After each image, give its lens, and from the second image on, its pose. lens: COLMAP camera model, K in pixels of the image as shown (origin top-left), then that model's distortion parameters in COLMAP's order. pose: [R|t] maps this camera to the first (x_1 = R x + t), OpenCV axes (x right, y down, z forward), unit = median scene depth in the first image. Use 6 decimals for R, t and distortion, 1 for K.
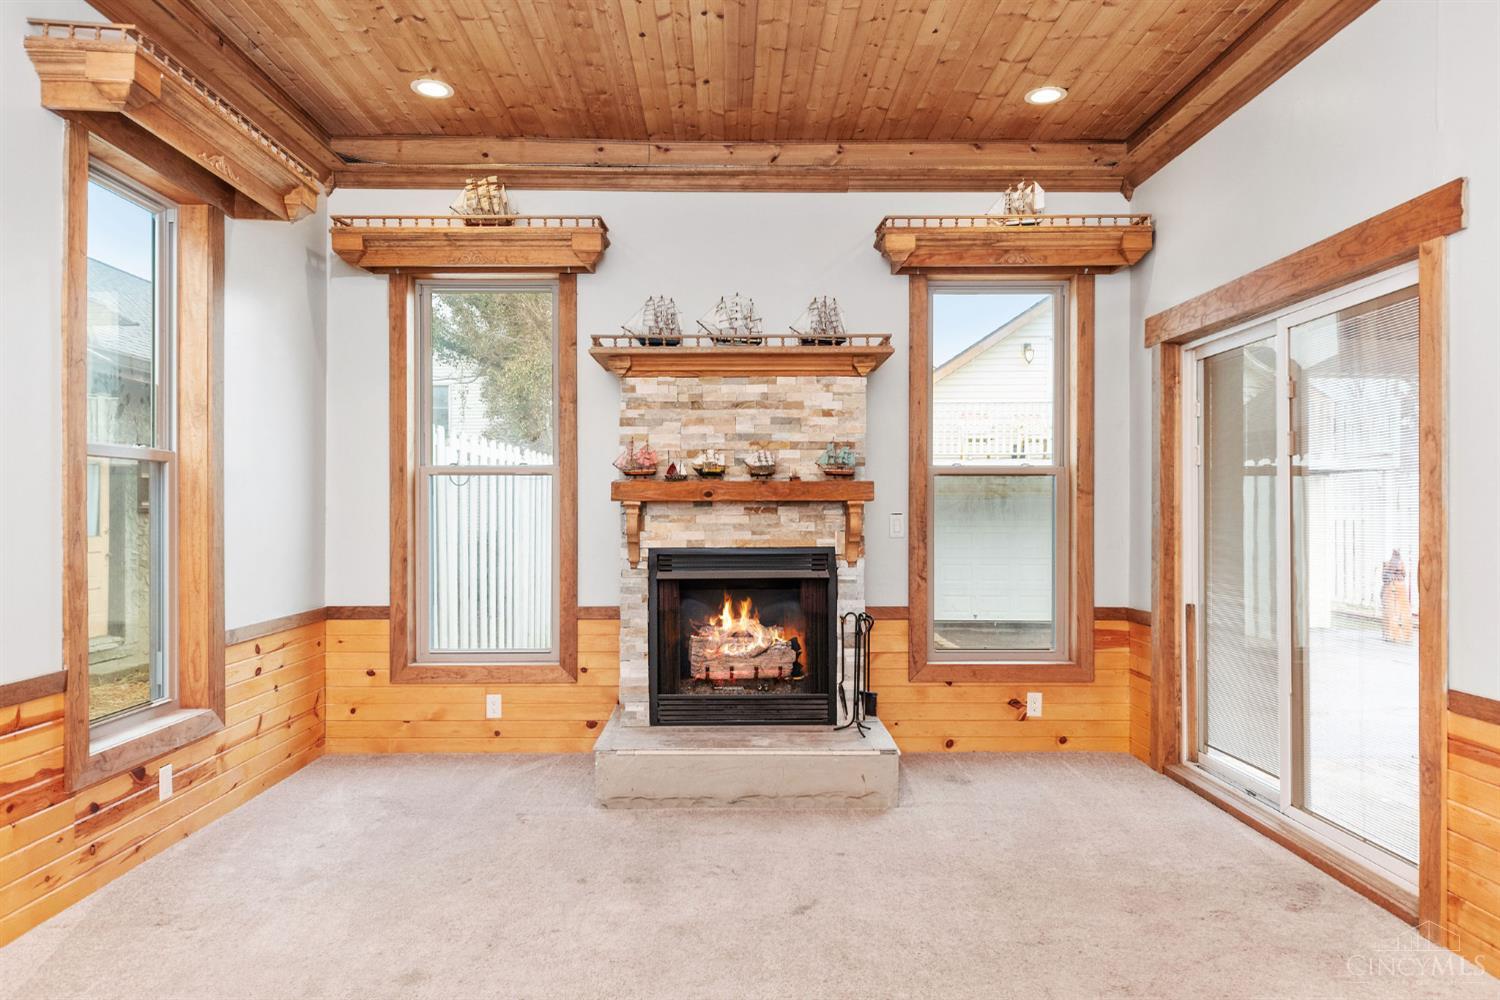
lens RADIAL K [[990.5, 0, 745.1], [0, 990.5, 521.9], [0, 0, 1]] dist [0.020520, -0.034571]
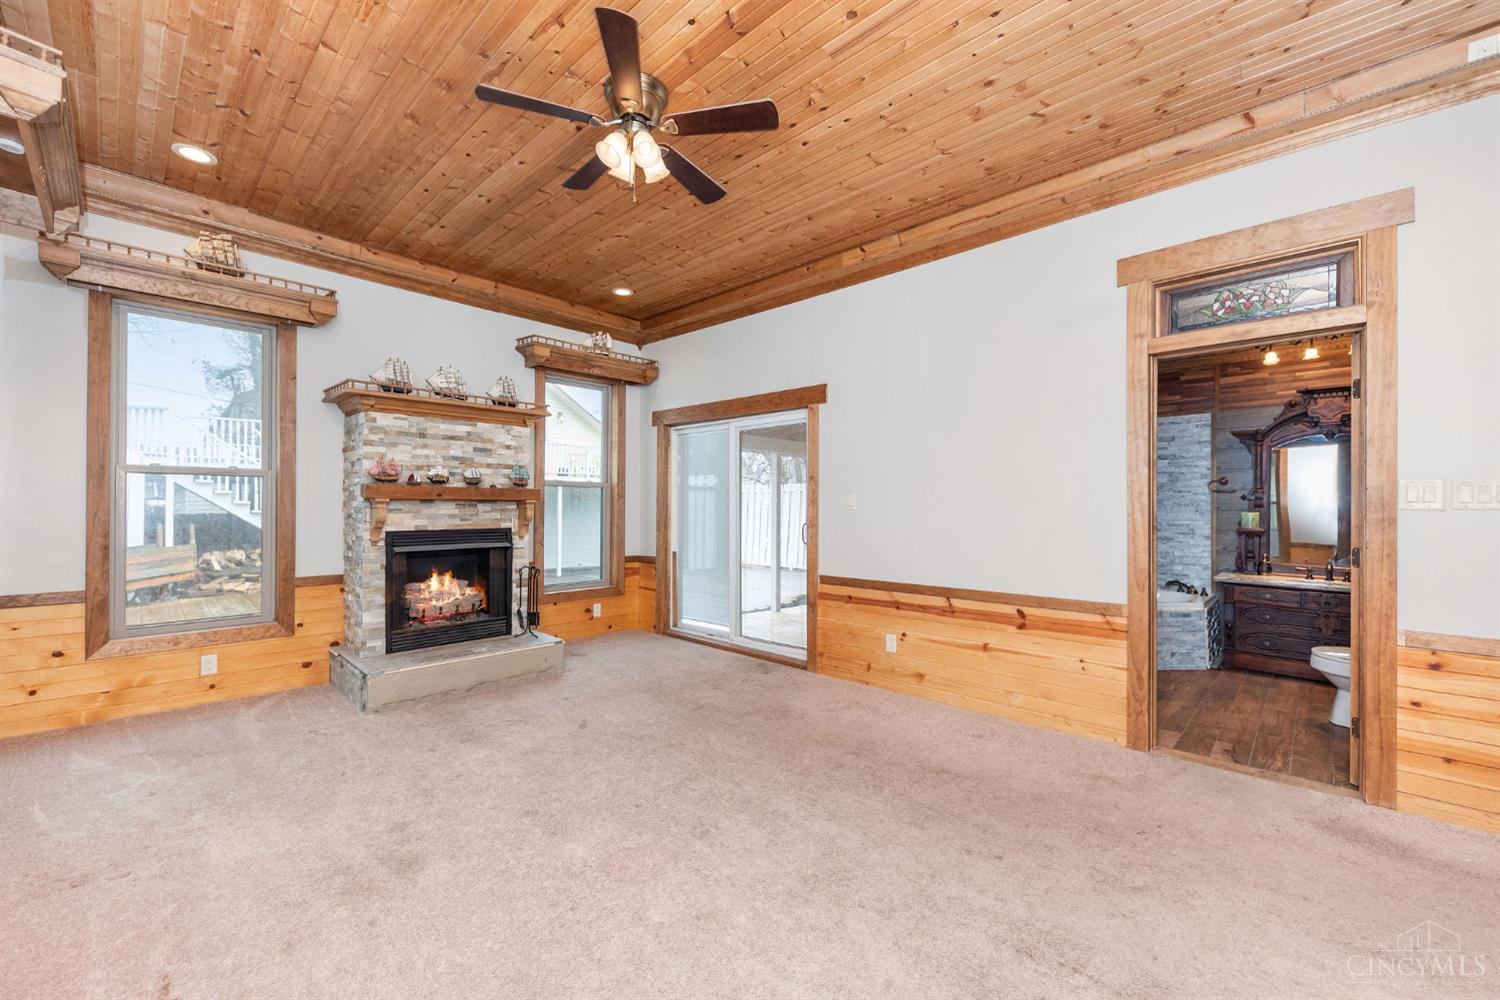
lens RADIAL K [[601.8, 0, 742.4], [0, 601.8, 513.9], [0, 0, 1]] dist [0.001441, 0.000346]
pose [[0.699563, -0.004721, 0.714555, -0.361635], [0.002203, 0.999988, 0.004450, -0.001727], [-0.714567, -0.001539, 0.699565, 0.013837]]
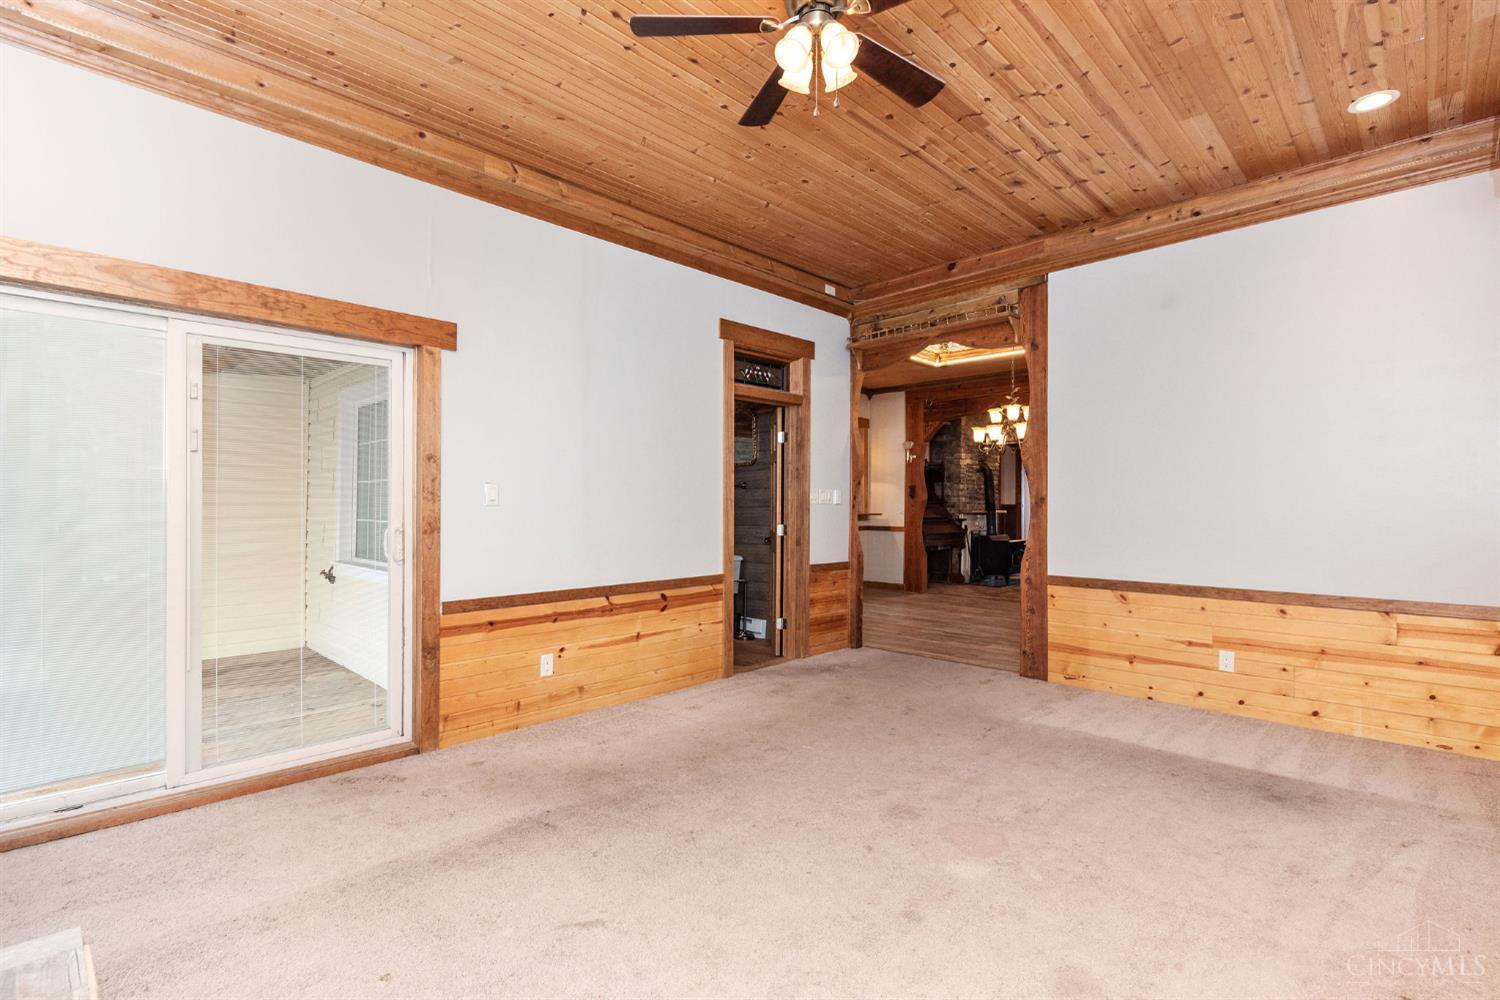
lens RADIAL K [[714.2, 0, 749.4], [0, 714.2, 502.9], [0, 0, 1]] dist [0.000993, 0.000083]
pose [[-0.717711, -0.002075, 0.696338, -0.364107], [0.003632, 0.999971, 0.006724, -0.011209], [-0.696331, 0.007355, -0.717683, 0.953105]]
